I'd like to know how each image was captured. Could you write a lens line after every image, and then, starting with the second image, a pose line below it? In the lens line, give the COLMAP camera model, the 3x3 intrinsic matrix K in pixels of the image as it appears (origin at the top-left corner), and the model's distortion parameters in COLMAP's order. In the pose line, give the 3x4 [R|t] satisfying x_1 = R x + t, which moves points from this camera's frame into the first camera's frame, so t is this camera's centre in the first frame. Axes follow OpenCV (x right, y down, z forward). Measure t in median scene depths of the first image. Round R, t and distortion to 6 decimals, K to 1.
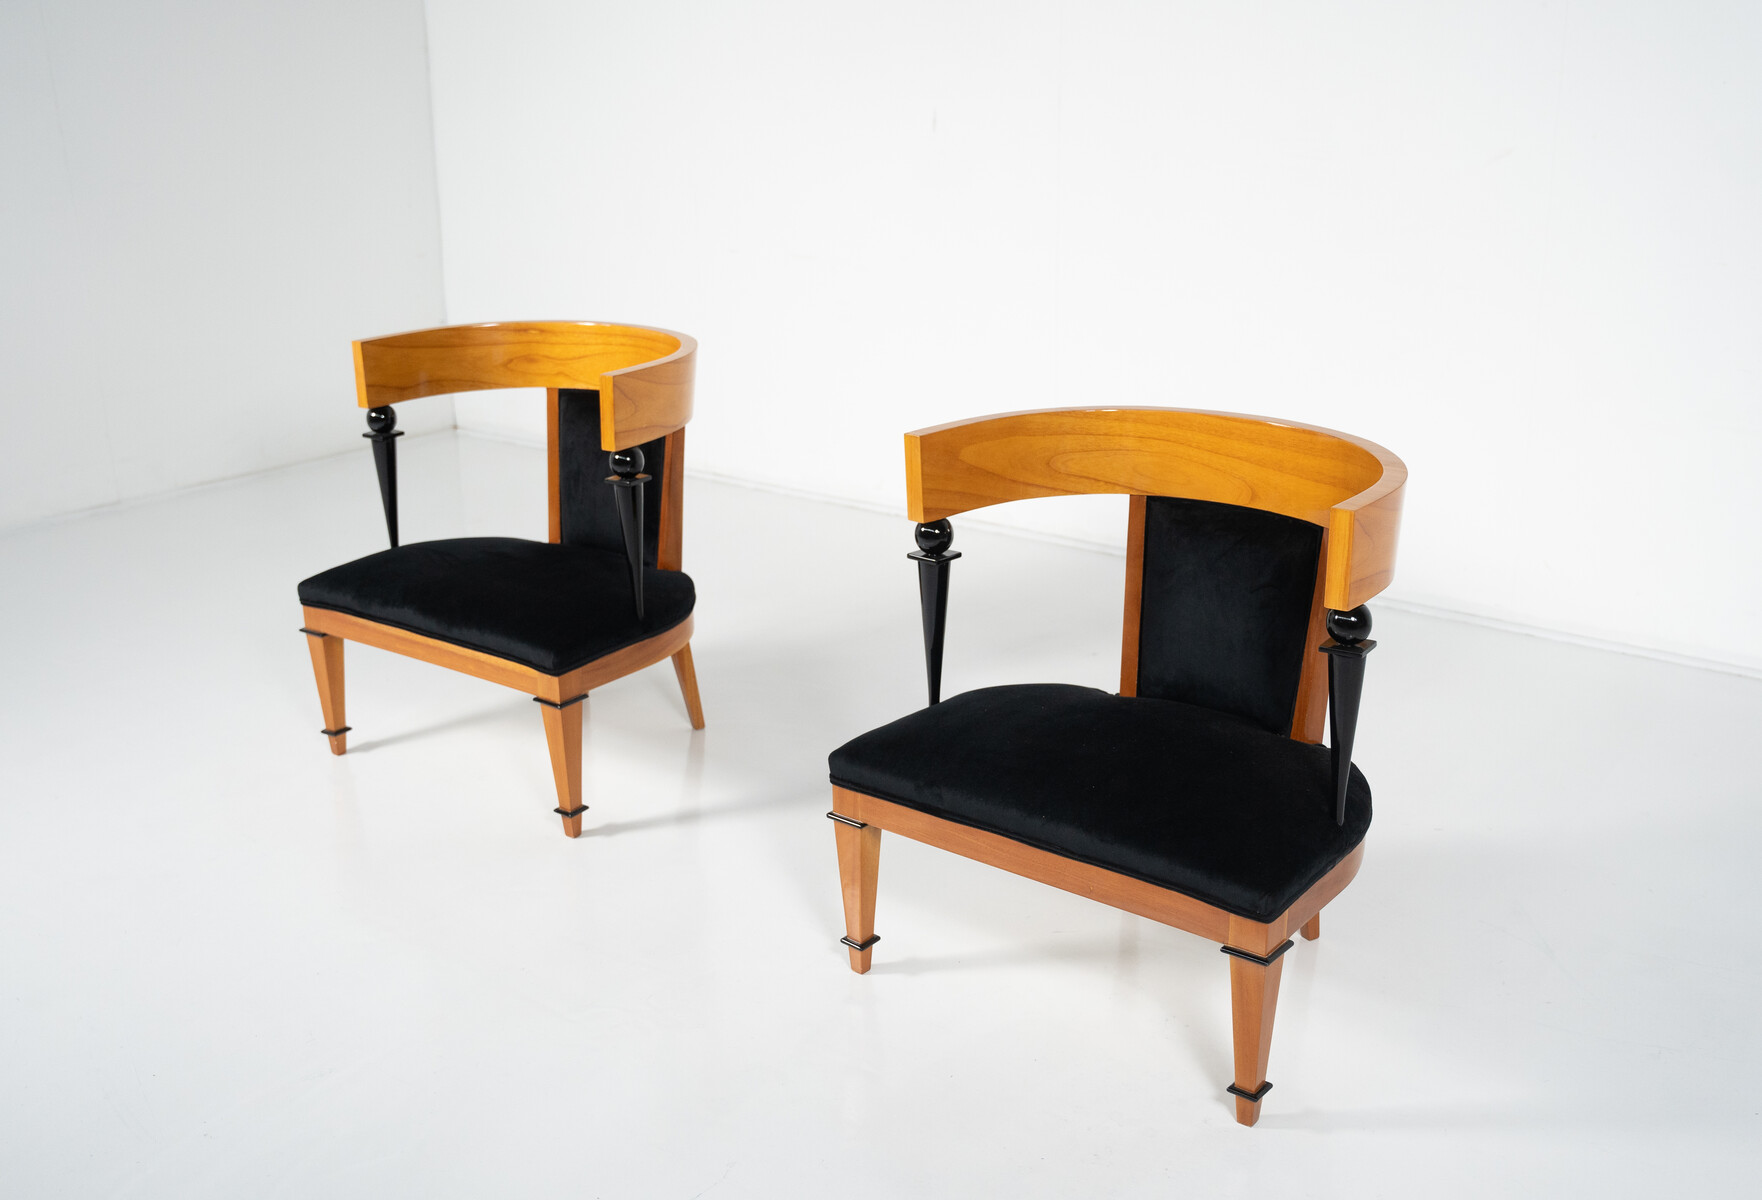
lens RADIAL K [[1800.1, 0, 973.1], [0, 1800.1, 644.5], [0, 0, 1]] dist [-0.092244, 0.000000]
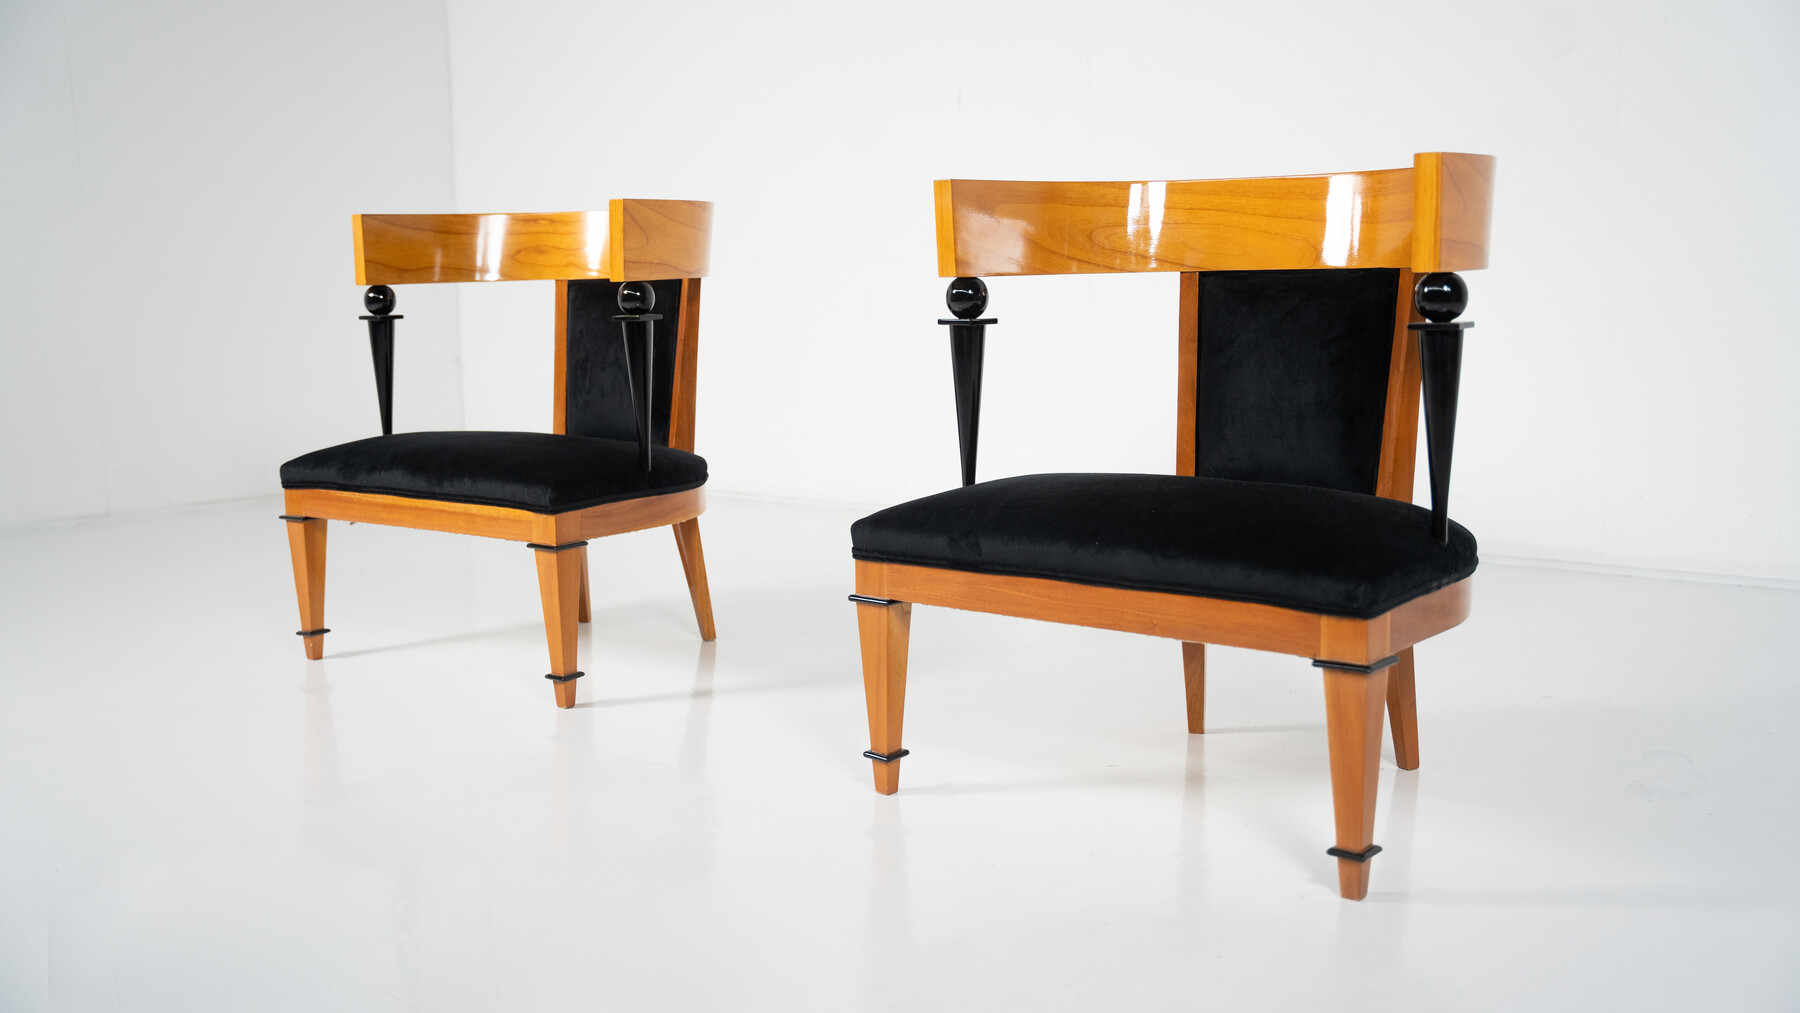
lens RADIAL K [[1830.8, 0, 900.8], [0, 1830.8, 500.1], [0, 0, 1]] dist [-0.027466, 0.000000]
pose [[0.998570, -0.012415, -0.051991, -0.007102], [0.001825, 0.980003, -0.198973, 0.193476], [0.053421, 0.198594, 0.978625, 0.094784]]
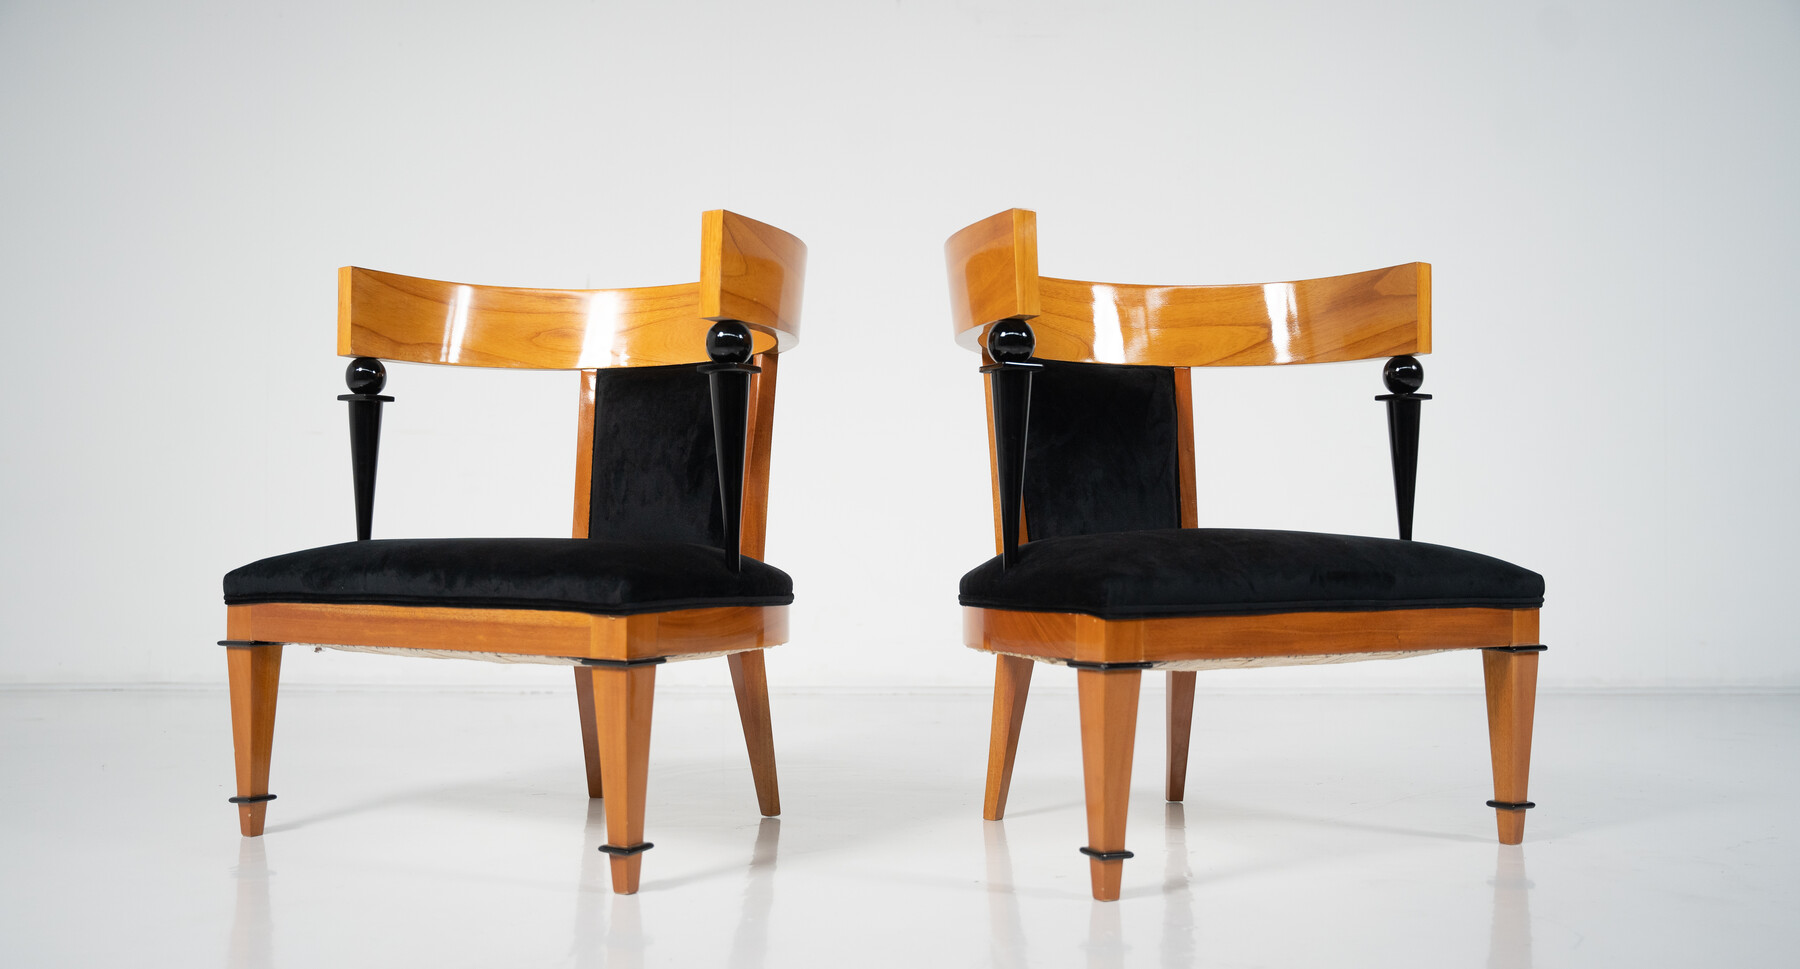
lens RADIAL K [[1572.2, 0, 886.9], [0, 1572.2, 491.6], [0, 0, 1]] dist [-0.047495, 0.000451]
pose [[0.998907, 0.001045, 0.046736, -0.161461], [0.015712, 0.934087, -0.356699, 0.178341], [-0.044028, 0.357044, 0.933049, 0.439699]]
